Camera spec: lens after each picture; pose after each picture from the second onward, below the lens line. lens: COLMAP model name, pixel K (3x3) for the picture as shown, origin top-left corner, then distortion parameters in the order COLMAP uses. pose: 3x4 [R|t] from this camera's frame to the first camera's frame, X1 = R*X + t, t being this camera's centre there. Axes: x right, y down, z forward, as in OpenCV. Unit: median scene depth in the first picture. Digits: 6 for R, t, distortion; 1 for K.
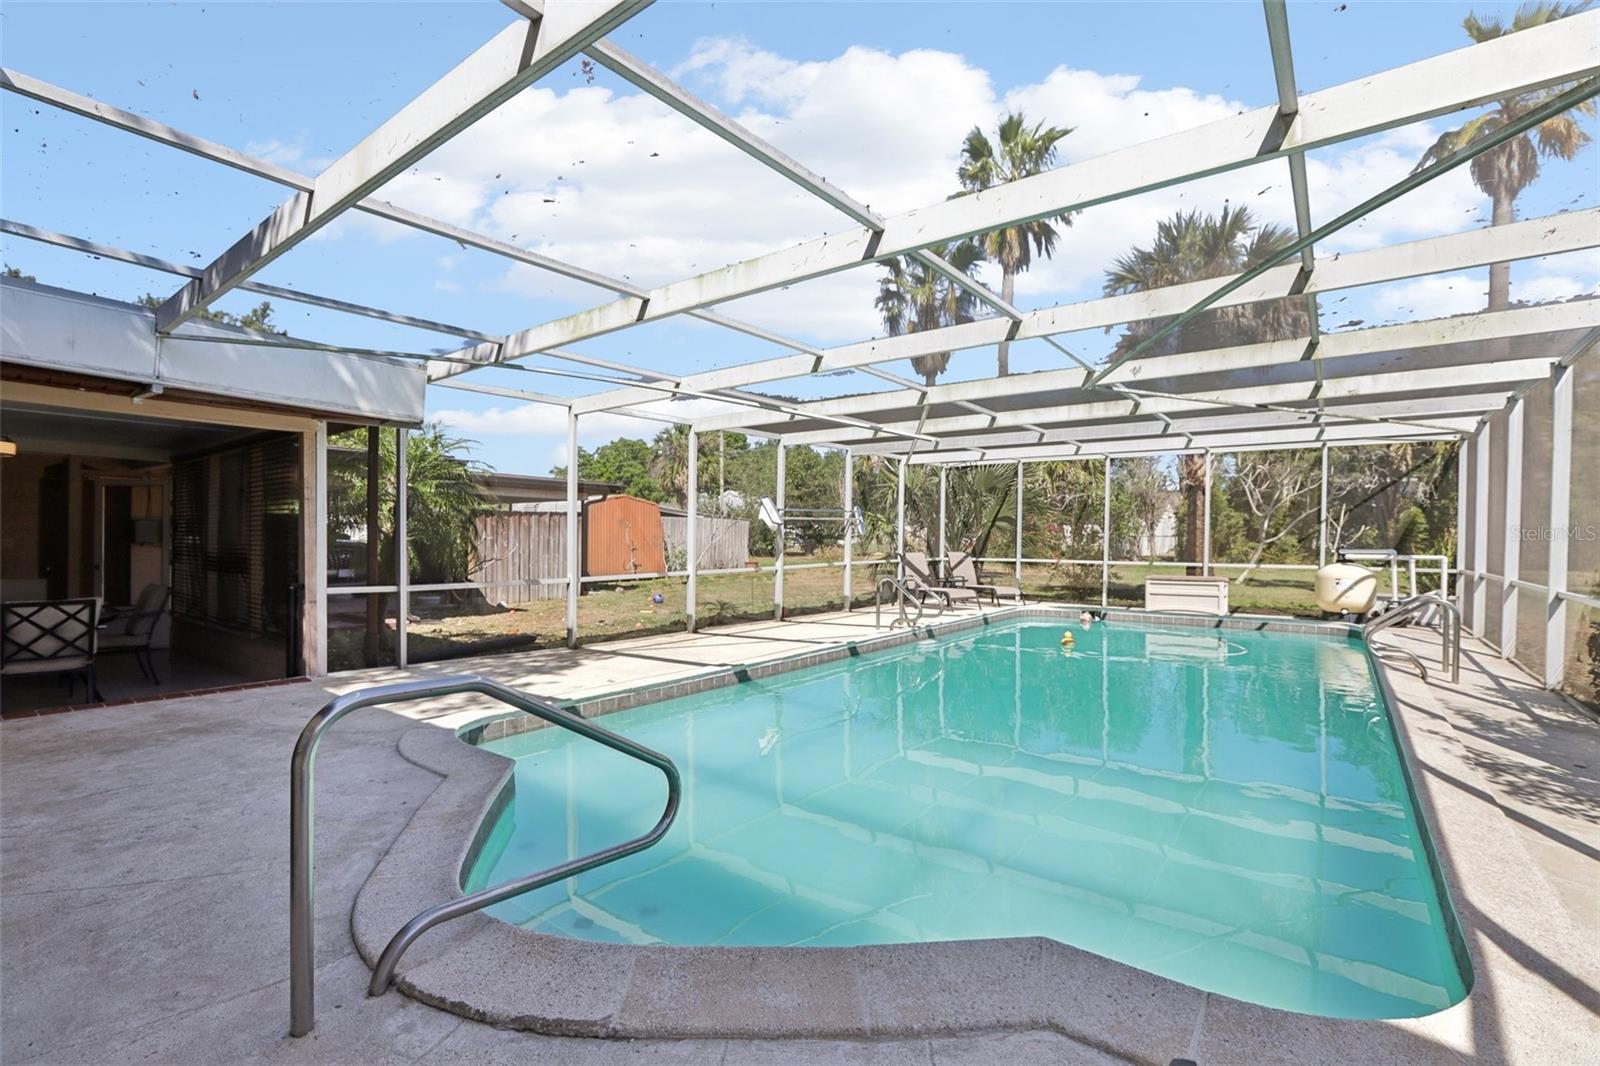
lens RADIAL K [[731.6, 0, 803.3], [0, 731.6, 523.1], [0, 0, 1]] dist [-0.050176, 0.017274]
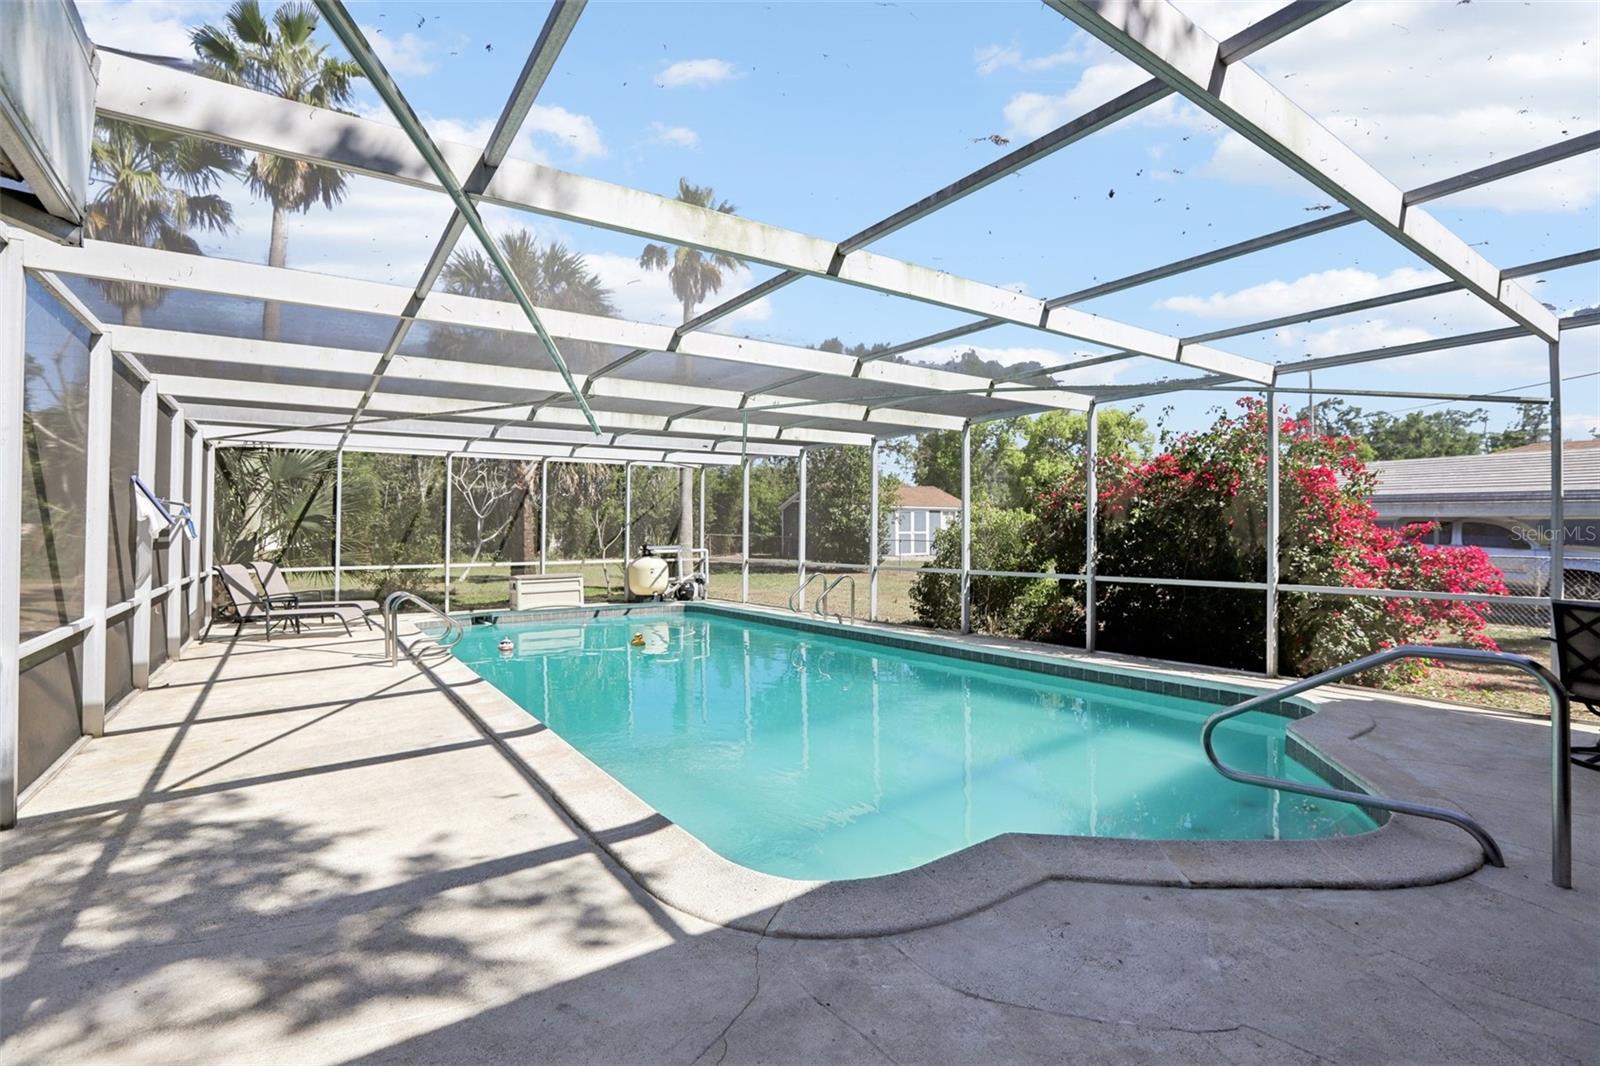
lens RADIAL K [[731.6, 0, 803.3], [0, 731.6, 523.1], [0, 0, 1]] dist [-0.050176, 0.017274]
pose [[0.304488, 0.004281, 0.952507, -0.413271], [-0.005068, 0.999983, -0.002875, -0.002288], [-0.952503, -0.003952, 0.304504, 0.329412]]
